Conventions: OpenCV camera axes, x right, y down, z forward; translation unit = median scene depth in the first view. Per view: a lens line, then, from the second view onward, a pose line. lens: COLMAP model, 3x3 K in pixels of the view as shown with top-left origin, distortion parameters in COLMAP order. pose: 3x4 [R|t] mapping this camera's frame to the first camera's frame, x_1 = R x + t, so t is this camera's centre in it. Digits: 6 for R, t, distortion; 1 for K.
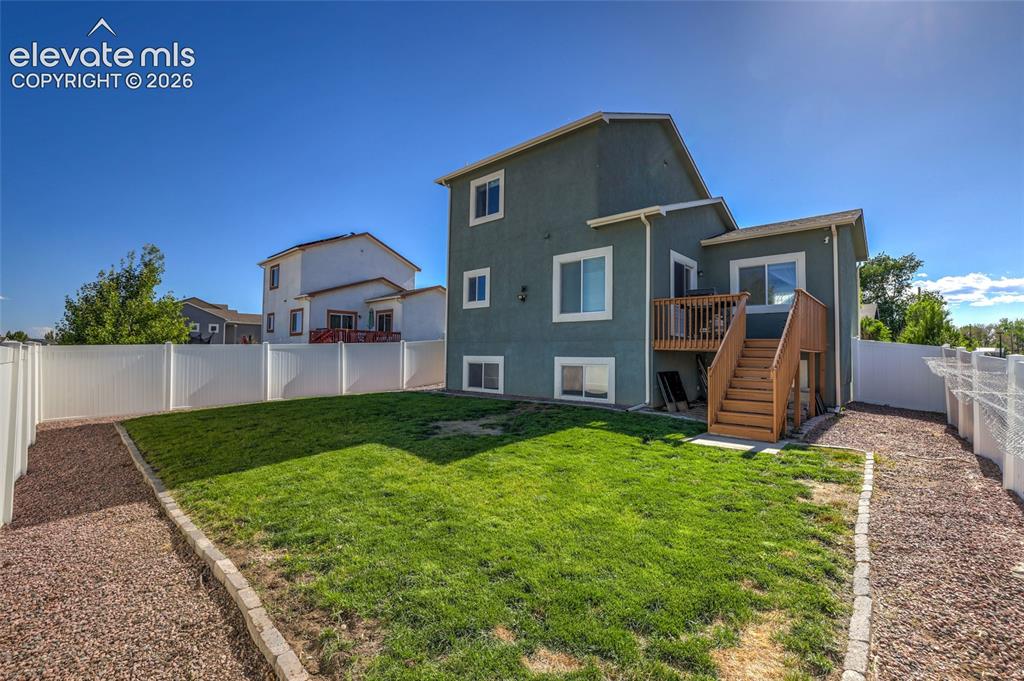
lens RADIAL K [[451.3, 0, 512.1], [0, 451.3, 345.6], [0, 0, 1]] dist [0.001514, 0.000260]
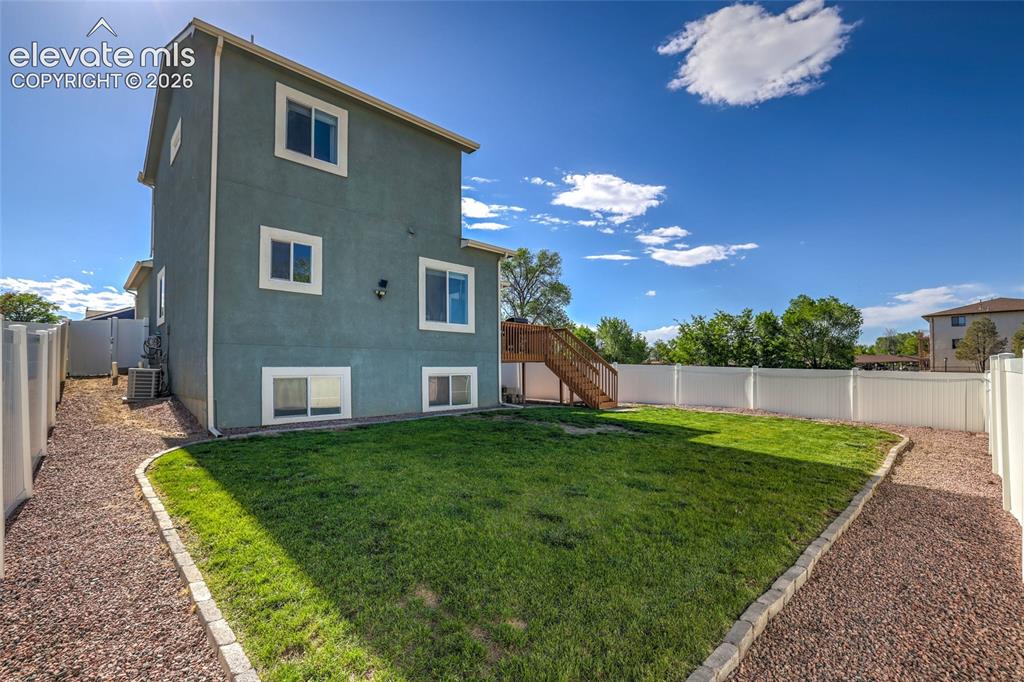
lens RADIAL K [[451.3, 0, 500.8], [0, 451.3, 359.8], [0, 0, 1]] dist [0.001514, 0.000260]
pose [[0.070977, 0.004837, 0.997466, -0.731482], [-0.021604, 0.999761, -0.003311, 0.008780], [-0.997244, -0.021314, 0.071065, 0.694250]]
